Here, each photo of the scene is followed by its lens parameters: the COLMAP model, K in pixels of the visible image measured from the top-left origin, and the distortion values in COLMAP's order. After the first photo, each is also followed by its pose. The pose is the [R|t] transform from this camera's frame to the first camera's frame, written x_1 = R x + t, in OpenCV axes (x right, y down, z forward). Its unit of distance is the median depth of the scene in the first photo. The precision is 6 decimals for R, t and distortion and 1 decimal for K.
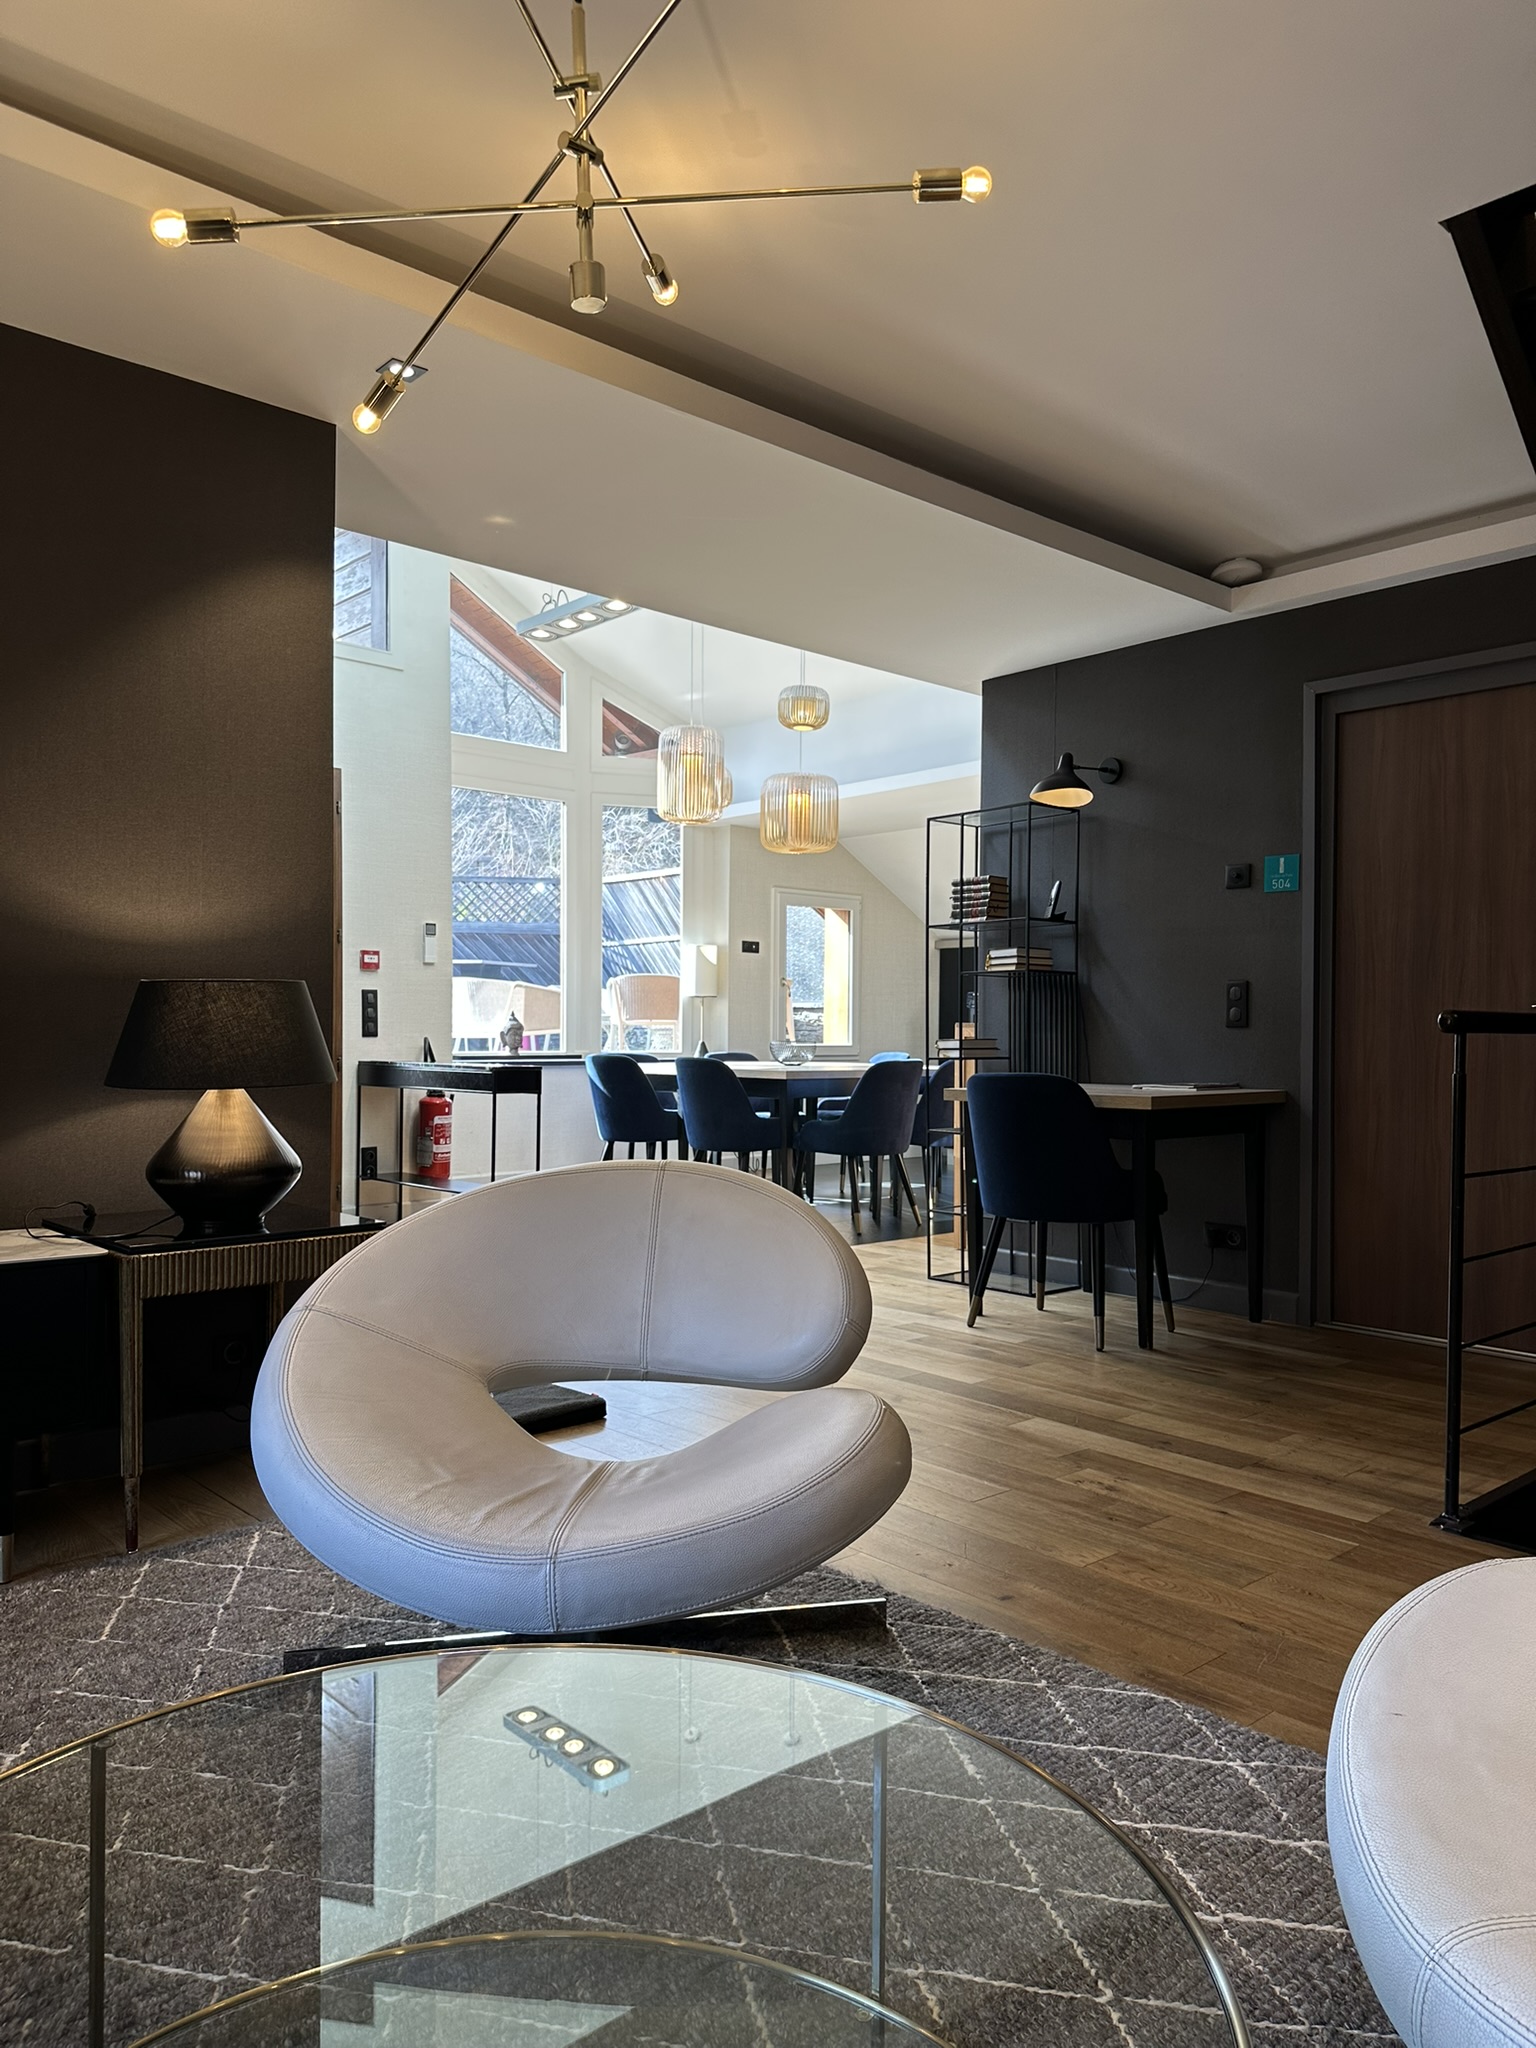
lens RADIAL K [[1428.4, 0, 768.0], [0, 1428.4, 1024.0], [0, 0, 1]] dist [0.086426, -0.143348]
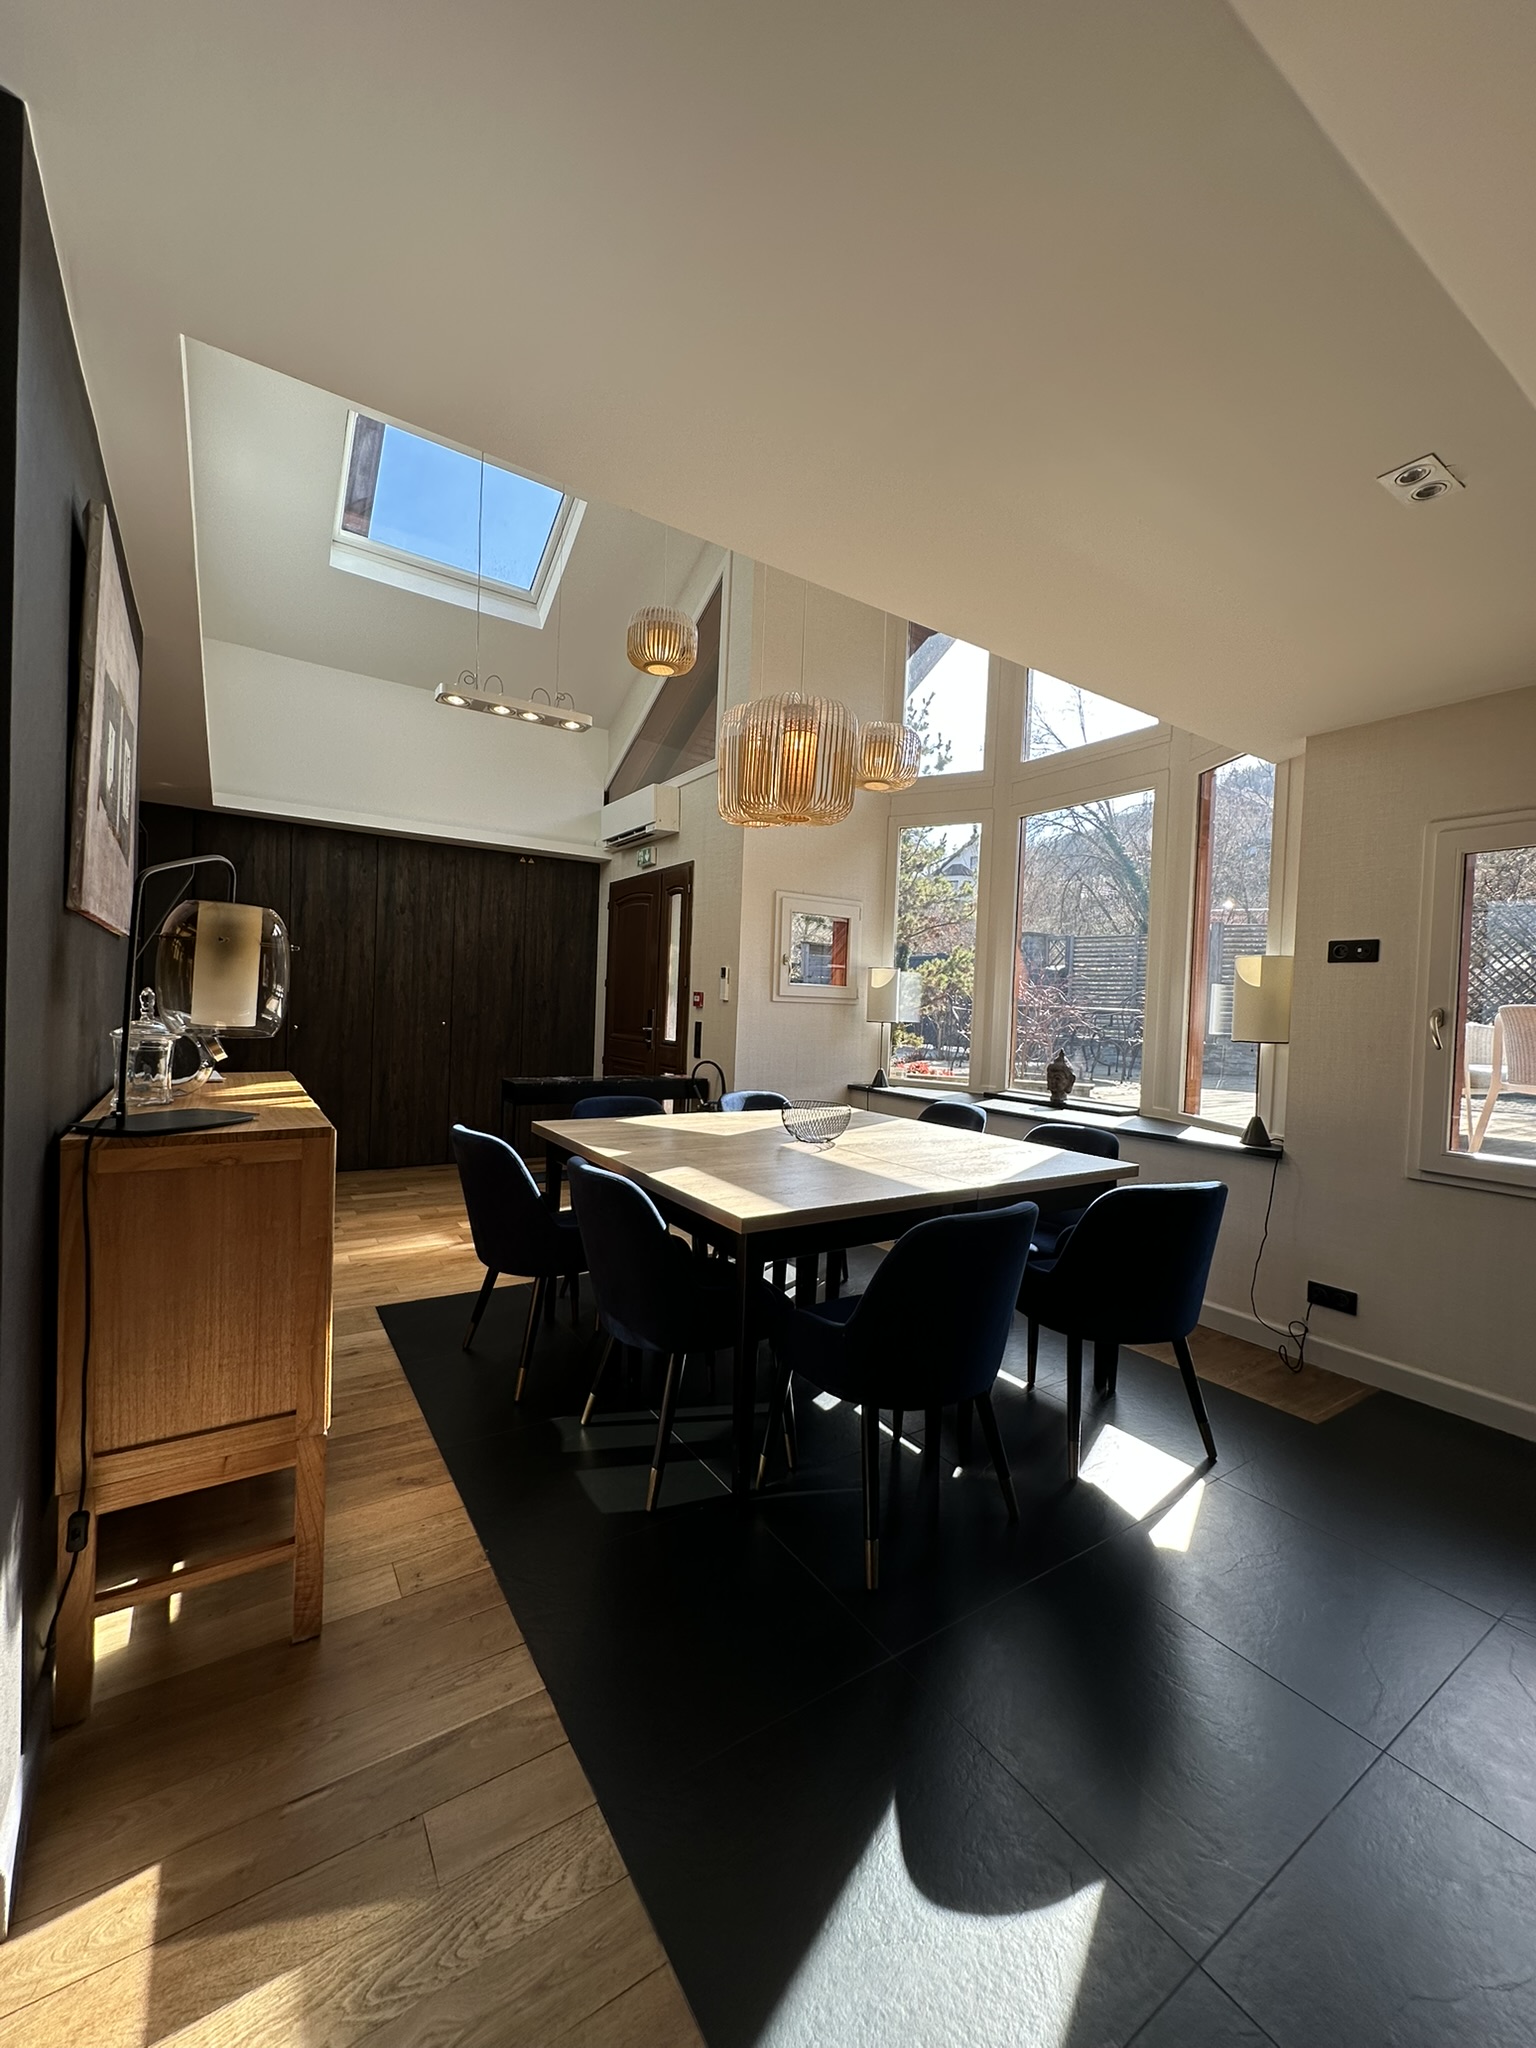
lens RADIAL K [[808.7, 0, 768.0], [0, 808.7, 1024.0], [0, 0, 1]] dist [0.000925, 0.000121]
pose [[-0.136935, 0.002822, -0.990576, 0.430925], [-0.035880, 0.999326, 0.007807, -0.029506], [0.989930, 0.036611, -0.136741, 1.133365]]
